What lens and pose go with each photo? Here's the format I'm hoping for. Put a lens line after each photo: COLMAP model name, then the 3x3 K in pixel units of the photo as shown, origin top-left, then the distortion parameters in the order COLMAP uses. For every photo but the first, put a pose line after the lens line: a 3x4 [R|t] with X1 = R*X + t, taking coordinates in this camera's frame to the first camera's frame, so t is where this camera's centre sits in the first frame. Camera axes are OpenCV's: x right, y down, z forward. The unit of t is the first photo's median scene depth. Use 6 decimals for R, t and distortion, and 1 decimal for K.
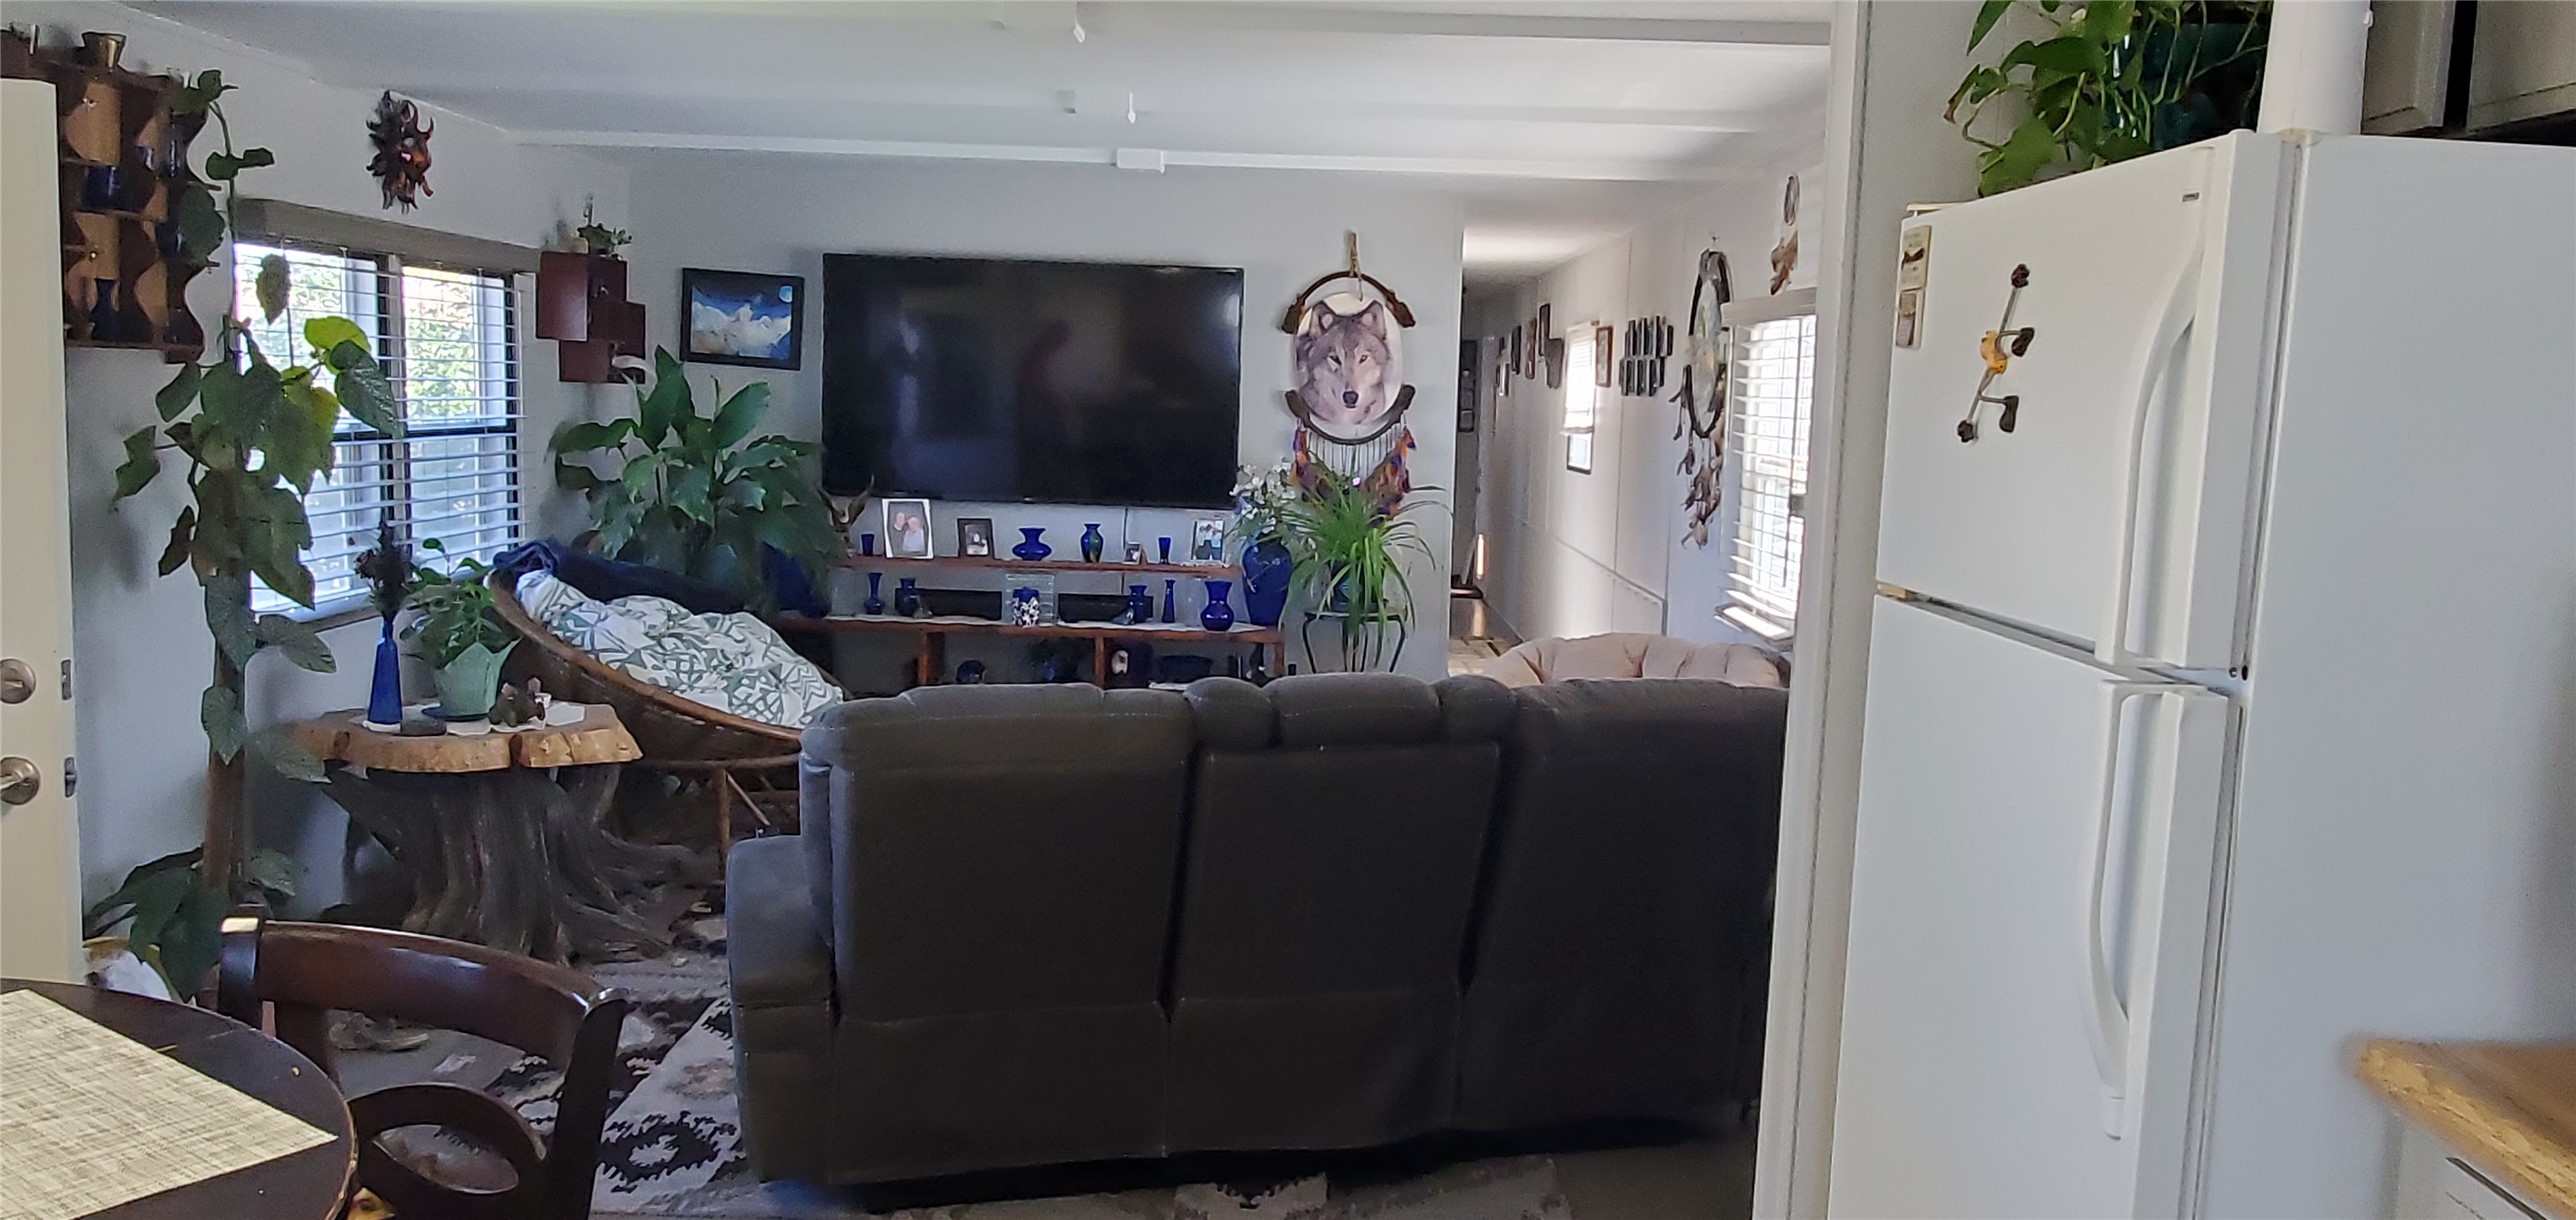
lens RADIAL K [[1971.3, 0, 1288.0], [0, 1971.3, 610.0], [0, 0, 1]] dist [0.009604, 0.005660]
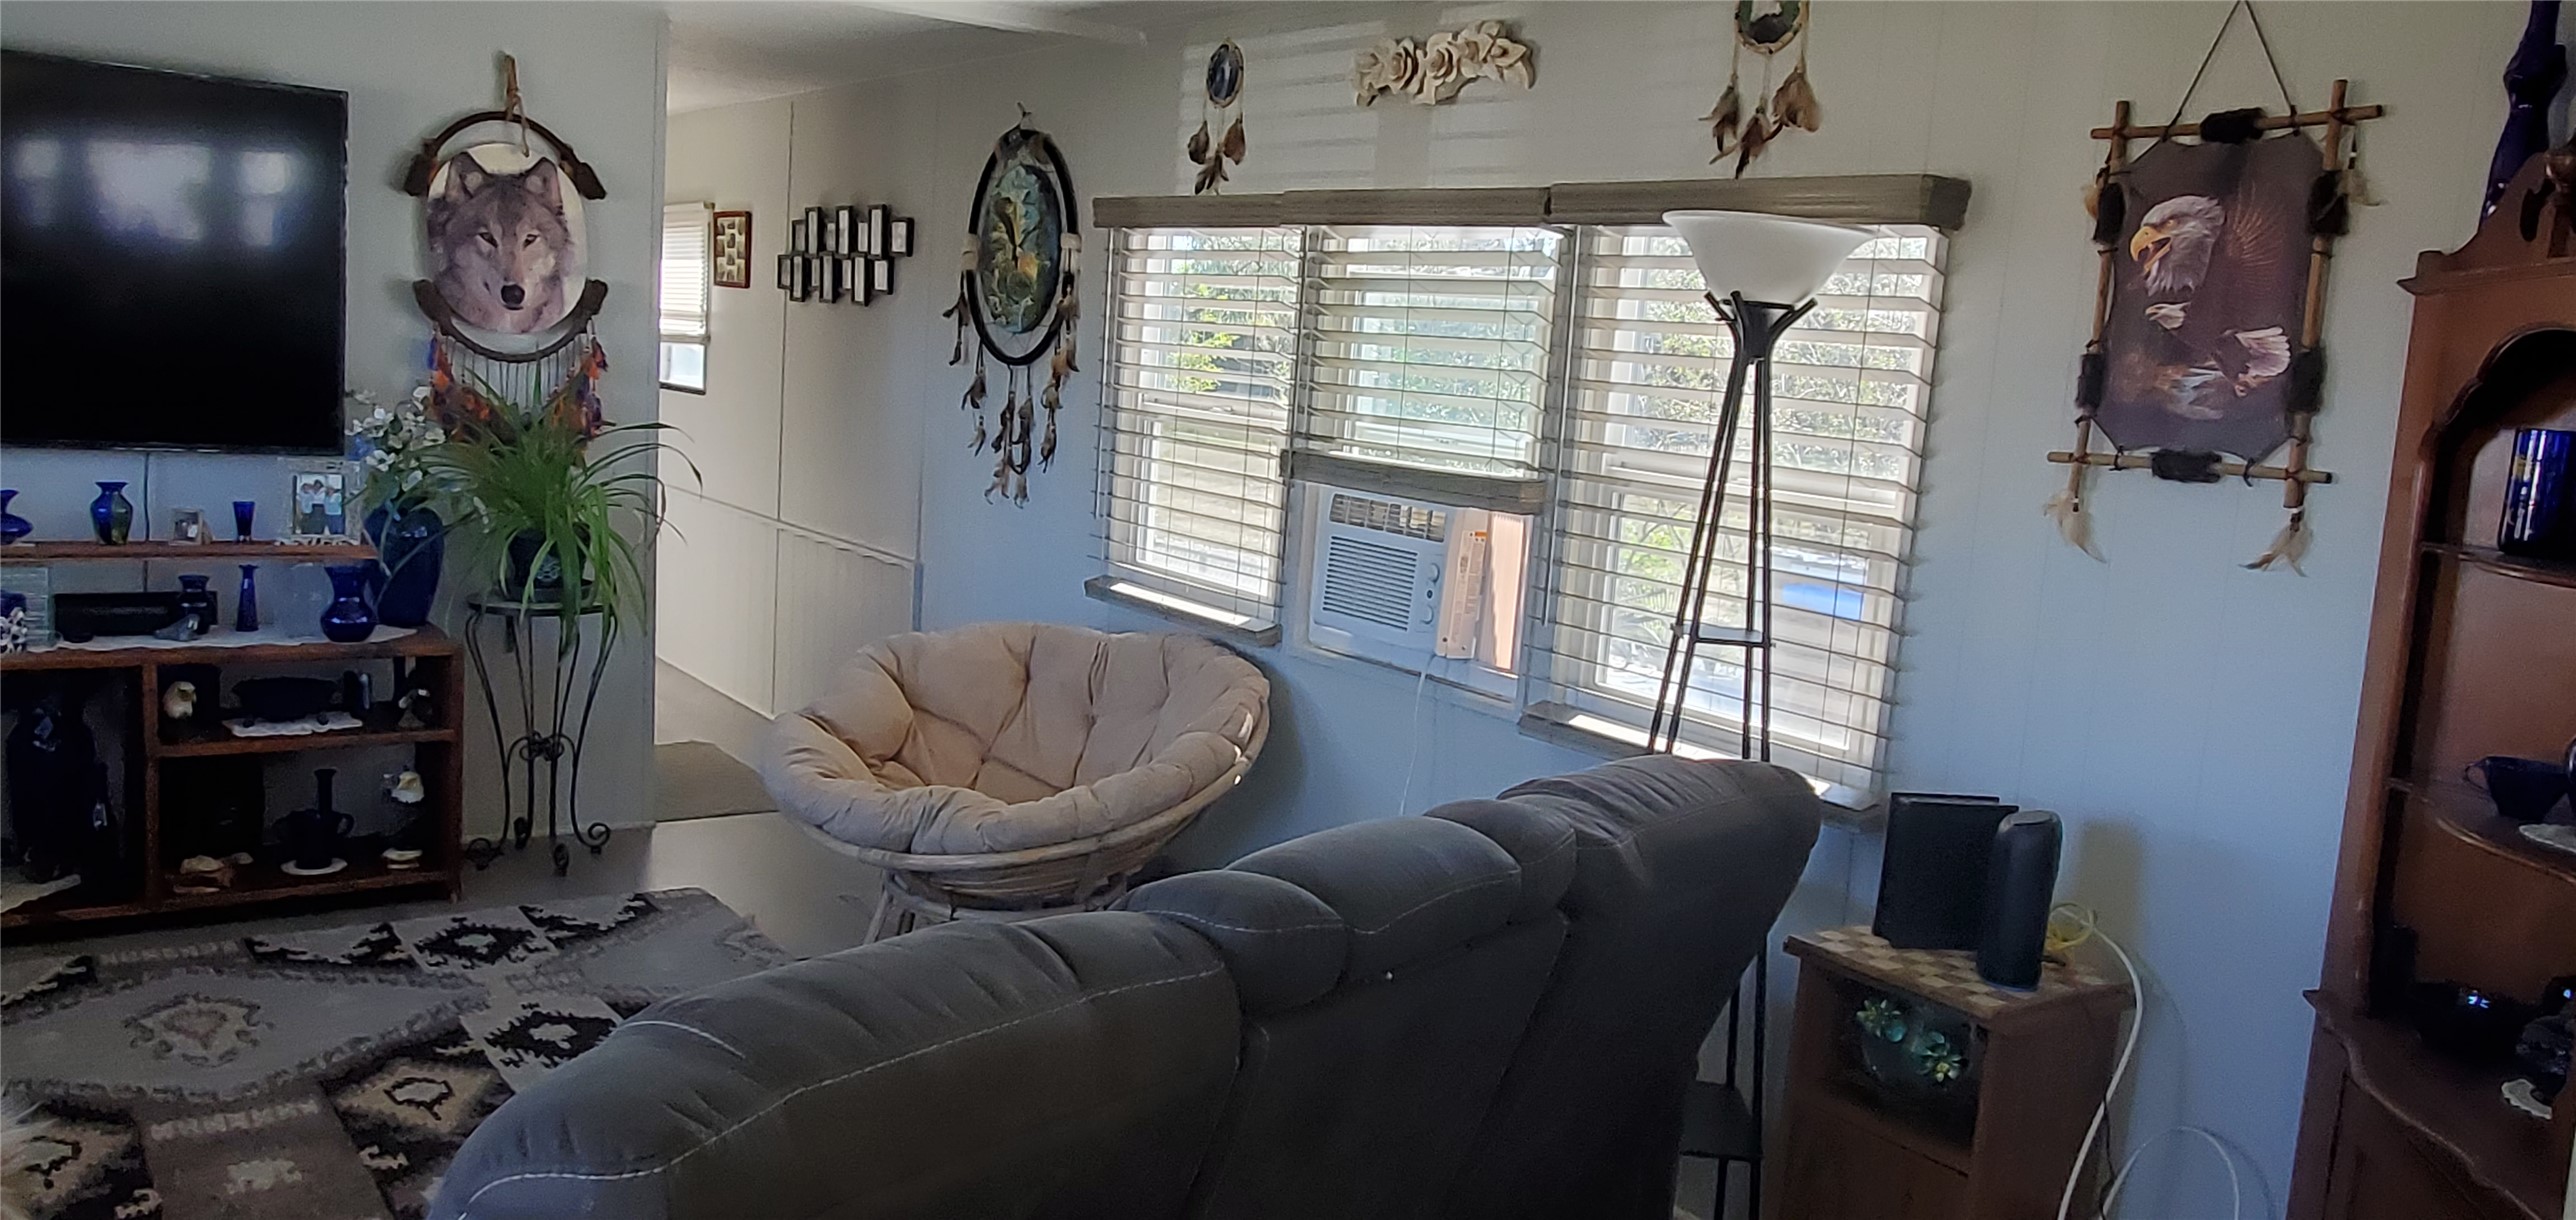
lens RADIAL K [[1971.3, 0, 1288.0], [0, 1971.3, 610.0], [0, 0, 1]] dist [0.009604, 0.005660]
pose [[0.811443, -0.054187, 0.581914, -0.162079], [0.022711, 0.997864, 0.061251, -0.032861], [-0.583990, -0.036486, 0.810941, 0.267275]]
